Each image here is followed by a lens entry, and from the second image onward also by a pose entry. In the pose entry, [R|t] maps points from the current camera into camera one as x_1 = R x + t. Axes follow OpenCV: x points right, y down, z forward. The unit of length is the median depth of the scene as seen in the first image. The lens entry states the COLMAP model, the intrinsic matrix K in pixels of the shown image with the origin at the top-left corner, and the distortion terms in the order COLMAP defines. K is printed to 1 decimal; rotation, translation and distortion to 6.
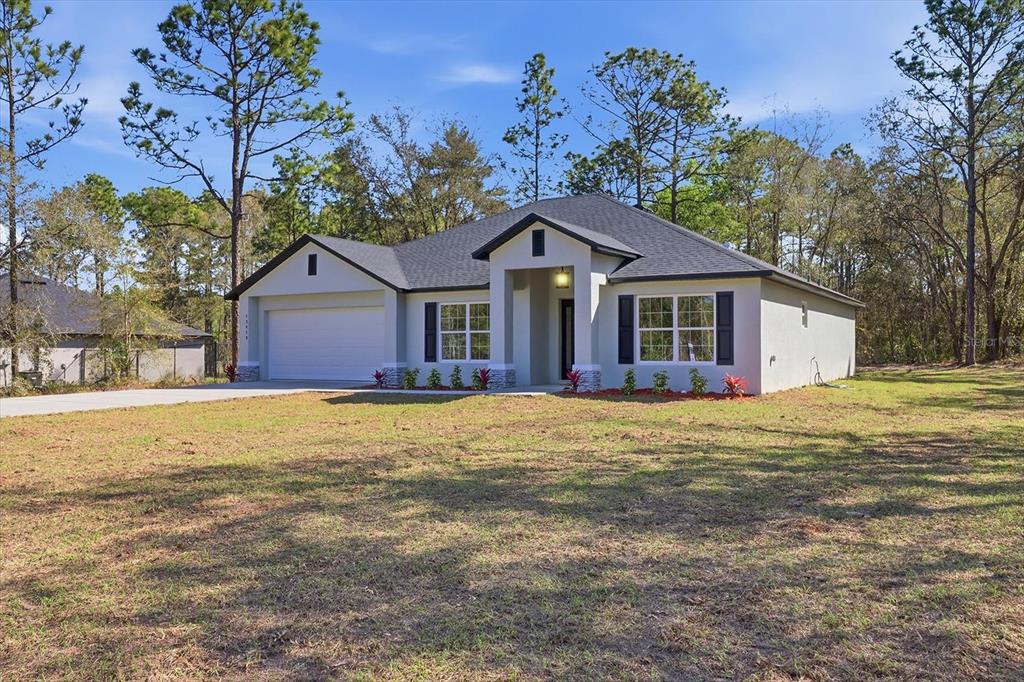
lens RADIAL K [[798.0, 0, 512.0], [0, 798.0, 341.0], [0, 0, 1]] dist [-0.001439, -0.001925]
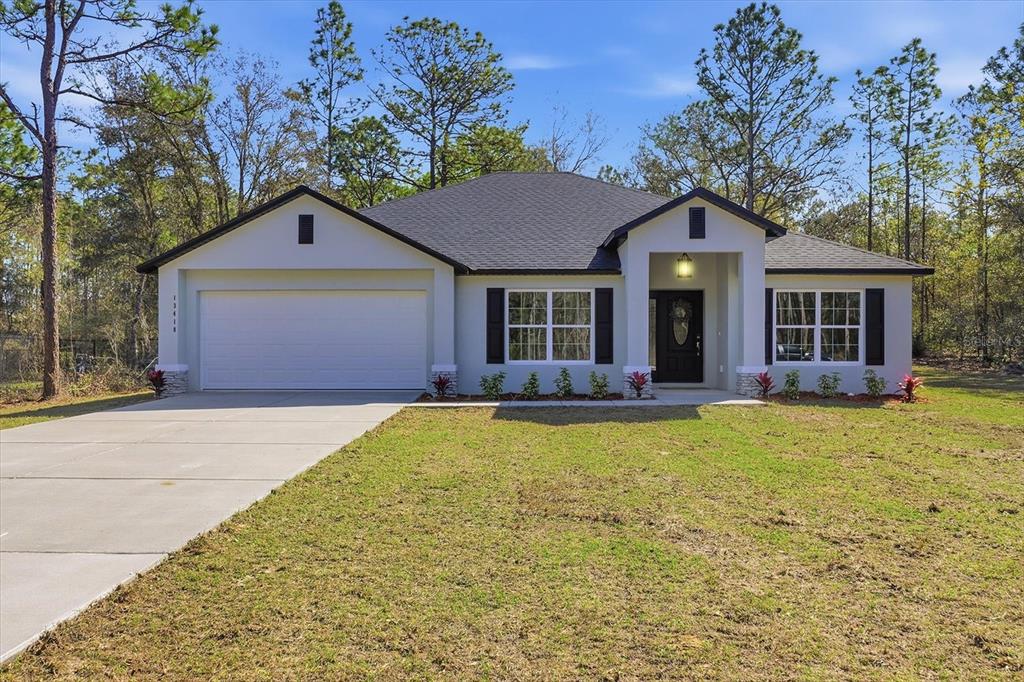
lens RADIAL K [[823.4, 0, 512.0], [0, 823.4, 341.0], [0, 0, 1]] dist [0.002119, 0.002216]
pose [[0.870305, 0.006396, 0.492471, -0.453959], [-0.007709, 0.999970, 0.000635, 0.003071], [-0.492452, -0.004349, 0.870328, 0.265234]]
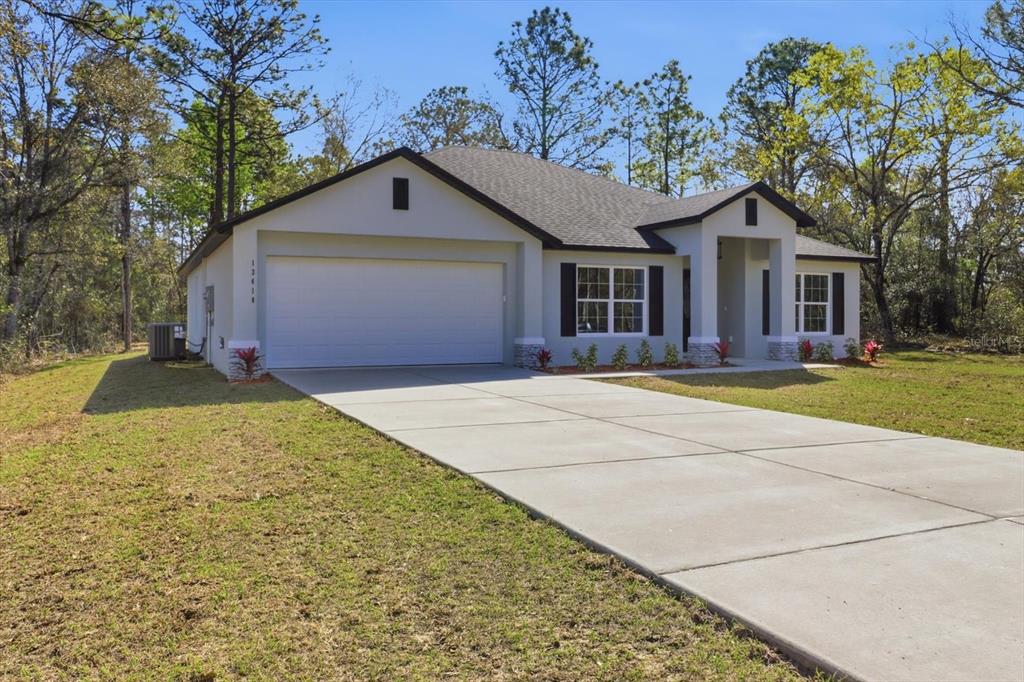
lens RADIAL K [[811.5, 0, 511.0], [0, 811.5, 310.9], [0, 0, 1]] dist [0.000160, -0.000473]
pose [[0.564443, 0.011318, 0.825394, -0.757841], [-0.009321, 0.999930, -0.007337, 0.006283], [-0.825419, -0.003552, 0.564509, 0.543006]]
